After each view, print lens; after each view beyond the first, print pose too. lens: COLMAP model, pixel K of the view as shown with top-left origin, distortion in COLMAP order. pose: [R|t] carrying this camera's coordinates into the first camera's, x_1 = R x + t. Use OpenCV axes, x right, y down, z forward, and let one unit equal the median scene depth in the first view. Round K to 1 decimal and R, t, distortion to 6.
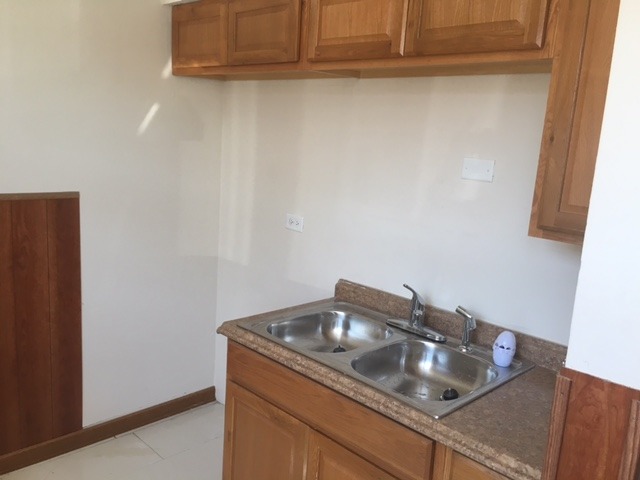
lens RADIAL K [[550.8, 0, 320.0], [0, 550.8, 240.0], [0, 0, 1]] dist [0.012507, 0.007962]
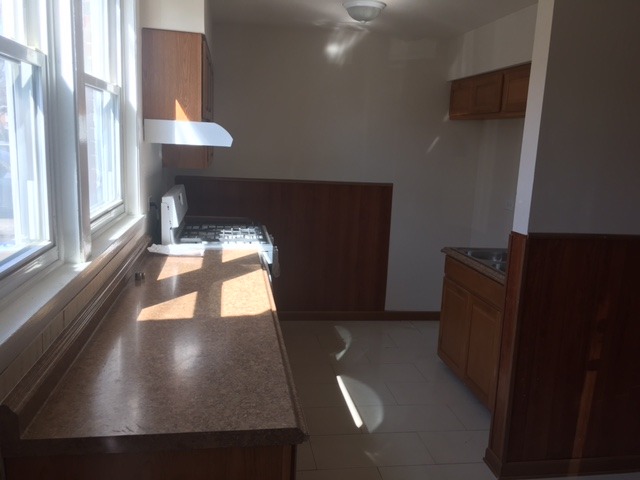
lens RADIAL K [[550.8, 0, 320.0], [0, 550.8, 240.0], [0, 0, 1]] dist [0.012507, 0.007962]
pose [[0.804703, 0.071971, -0.589299, 0.501722], [-0.099727, 0.994907, -0.014671, 0.160781], [0.585242, 0.070575, 0.807782, -0.684434]]
